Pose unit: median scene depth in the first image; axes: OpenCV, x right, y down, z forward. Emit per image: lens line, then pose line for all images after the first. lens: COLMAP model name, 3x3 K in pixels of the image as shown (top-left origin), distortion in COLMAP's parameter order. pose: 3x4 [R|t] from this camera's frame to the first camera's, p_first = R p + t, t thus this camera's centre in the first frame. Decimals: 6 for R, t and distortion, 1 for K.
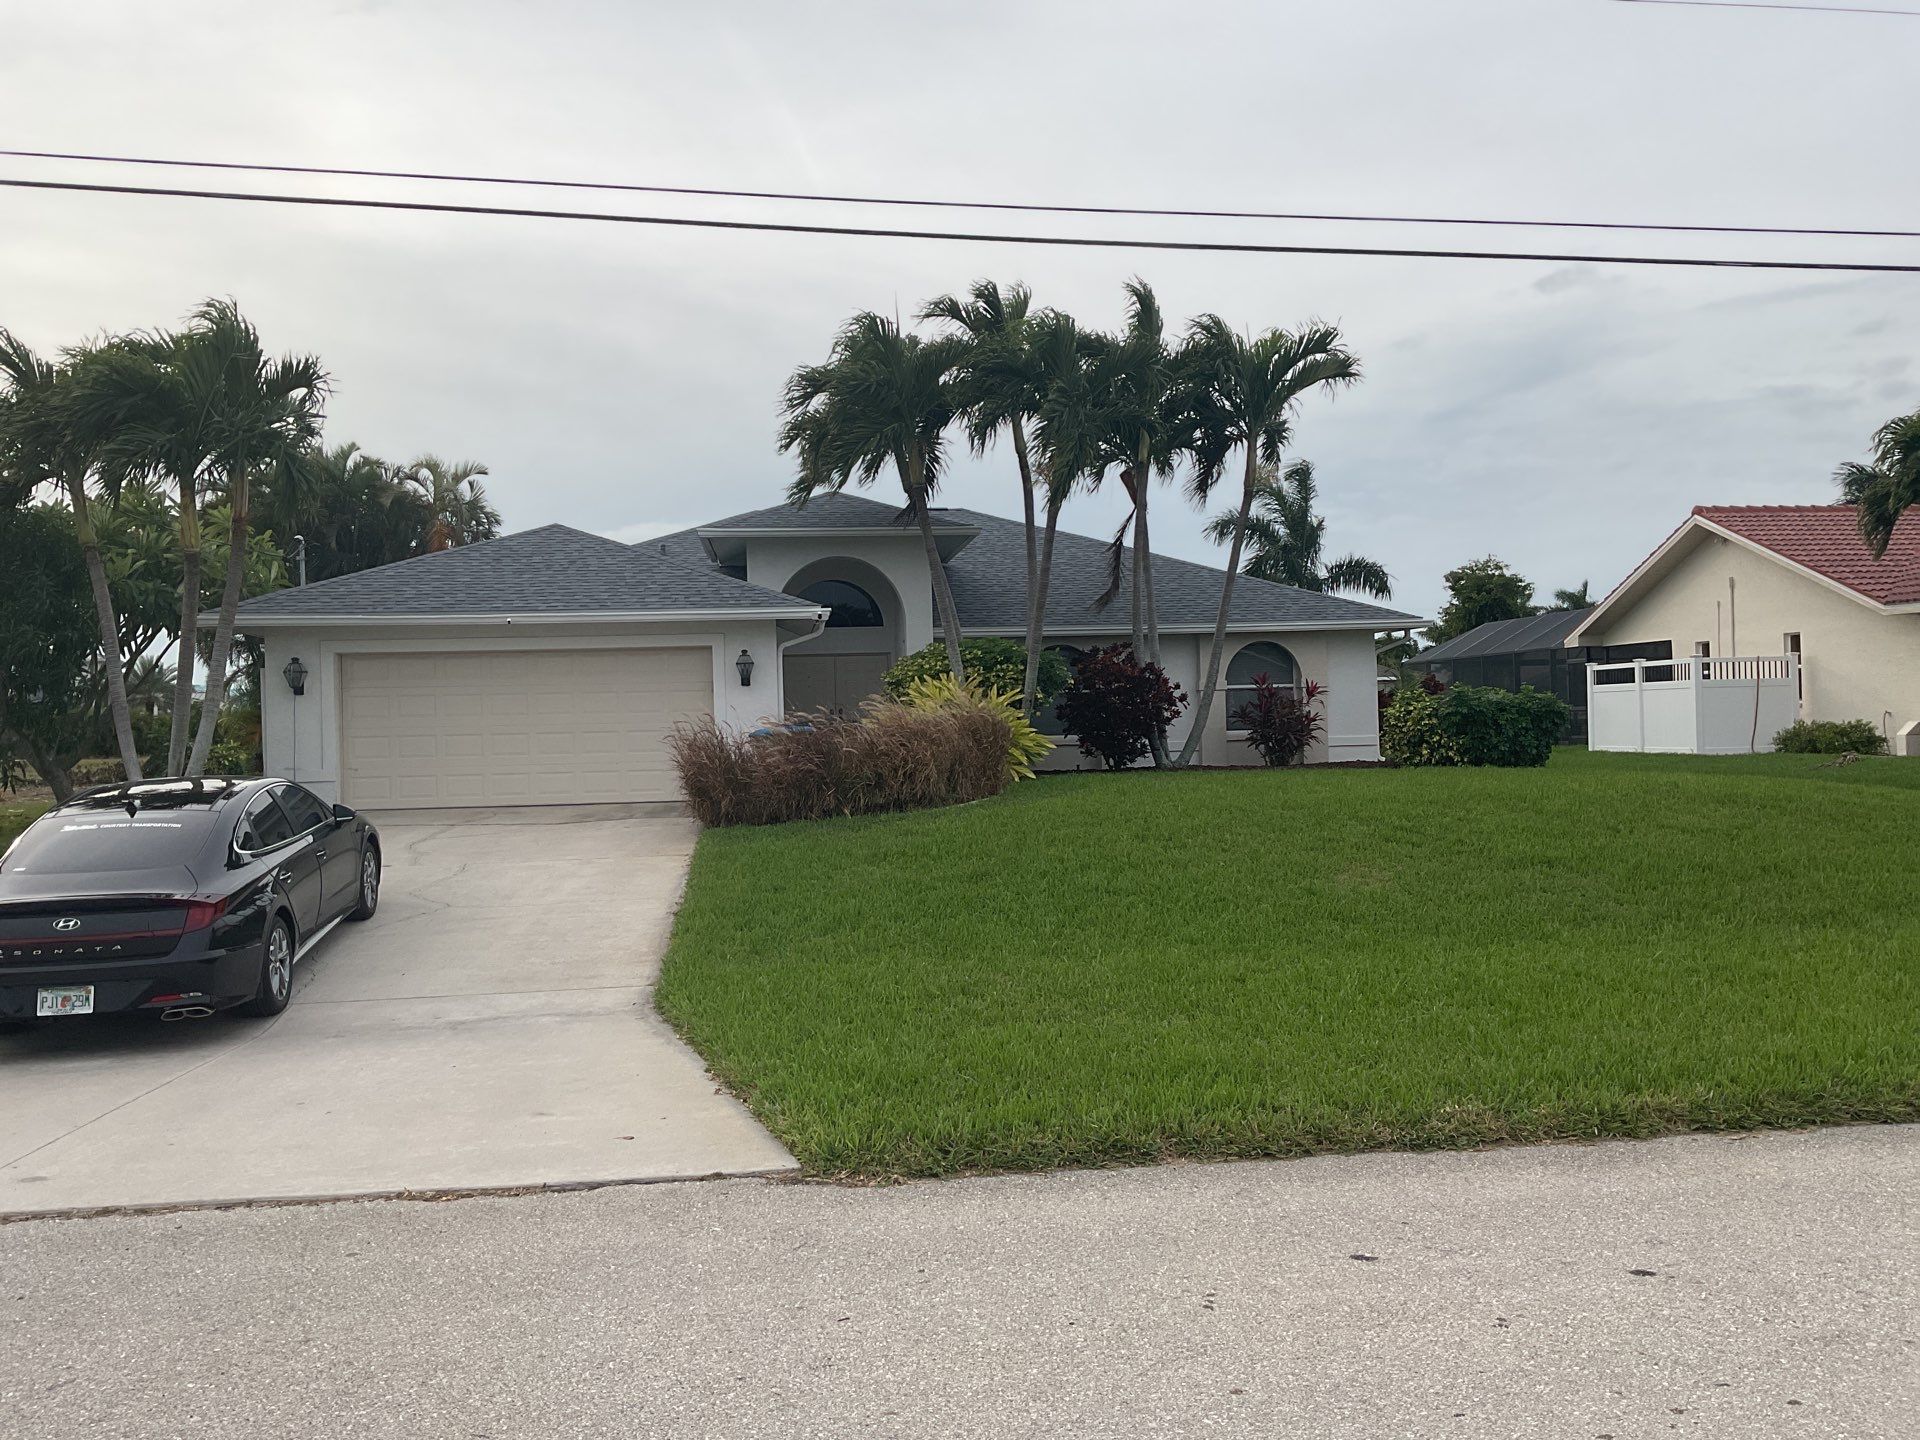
lens RADIAL K [[1573.1, 0, 960.0], [0, 1573.1, 720.0], [0, 0, 1]] dist [0.123785, -0.206475]
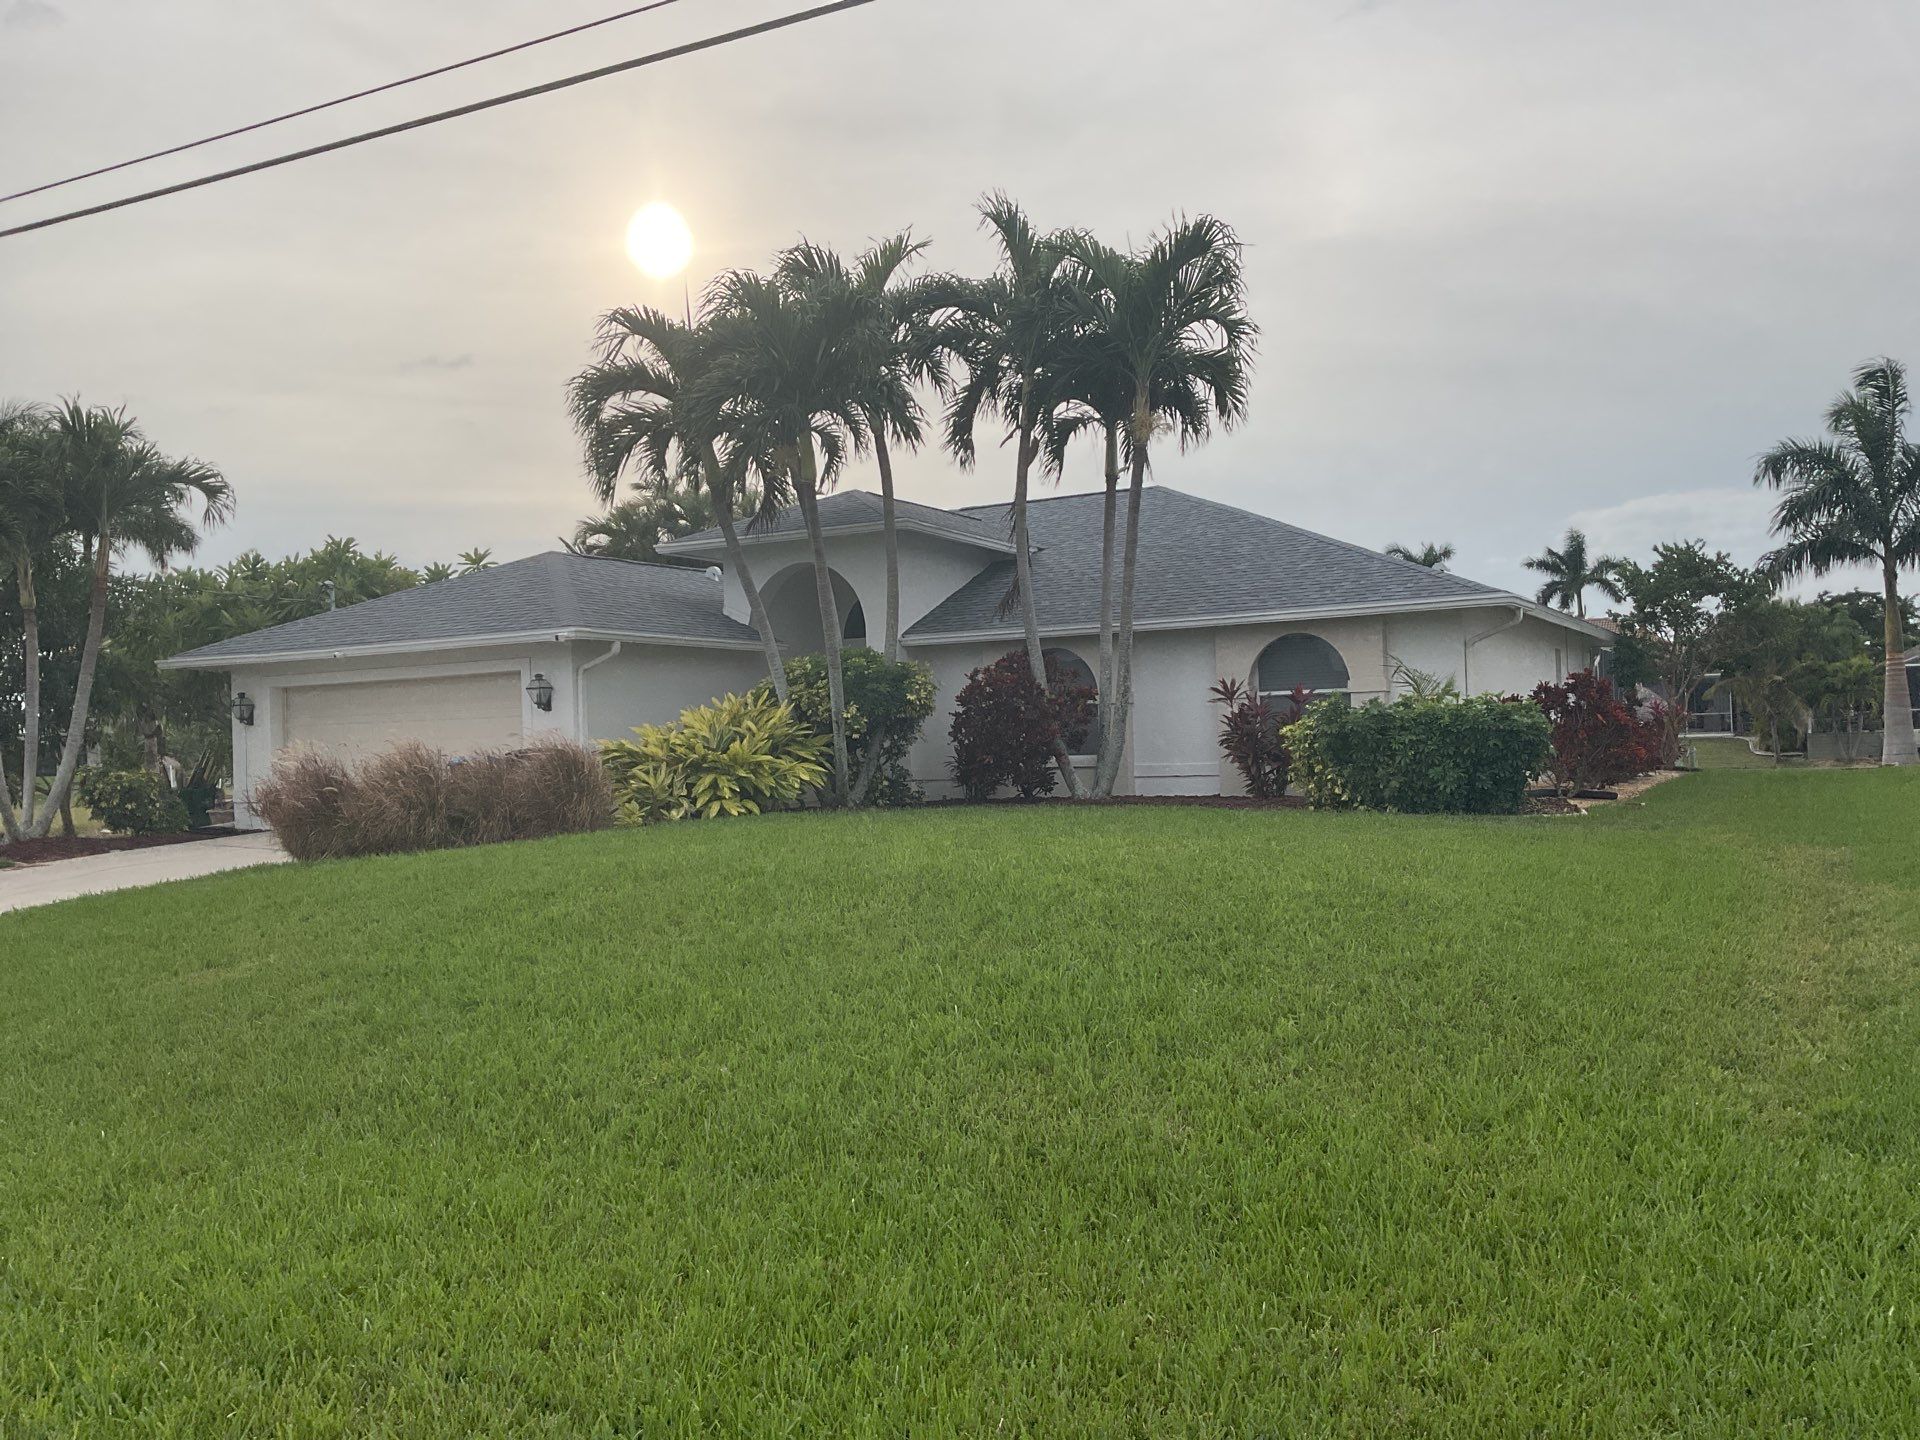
lens RADIAL K [[1573.1, 0, 960.0], [0, 1573.1, 720.0], [0, 0, 1]] dist [0.123785, -0.206475]
pose [[0.808507, -0.008794, -0.588421, 0.566232], [0.013096, 0.999910, 0.003051, -0.013895], [0.588341, -0.010172, 0.808549, 0.319808]]
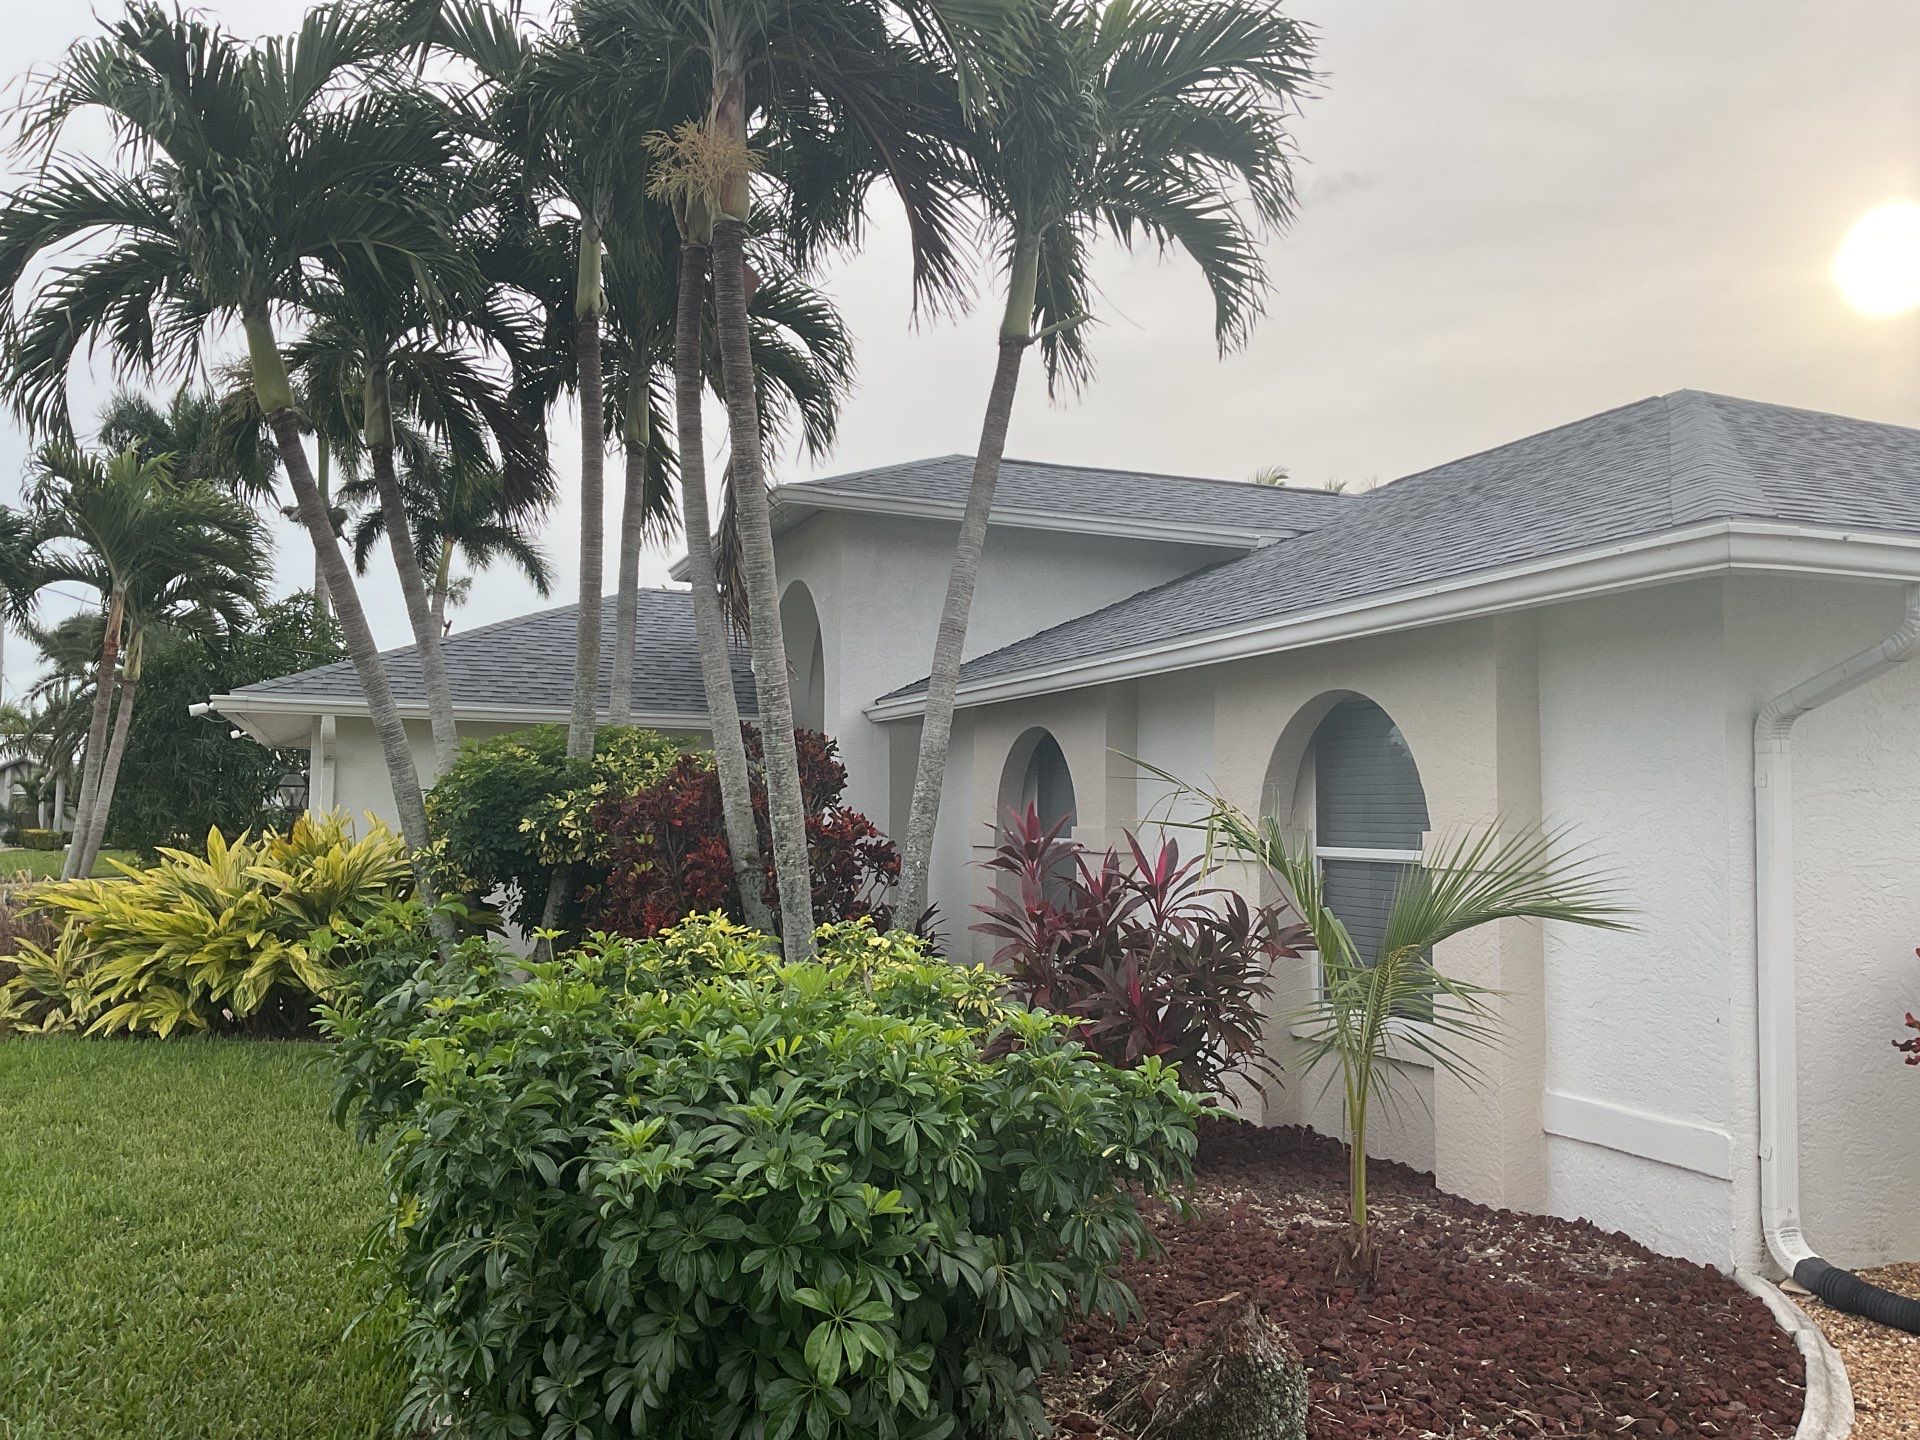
lens RADIAL K [[1573.1, 0, 960.0], [0, 1573.1, 720.0], [0, 0, 1]] dist [0.123785, -0.206475]
pose [[0.198771, -0.026710, -0.979682, 0.501702], [-0.015661, 0.999414, -0.030425, -0.039483], [0.979921, 0.021391, 0.198237, 1.000364]]
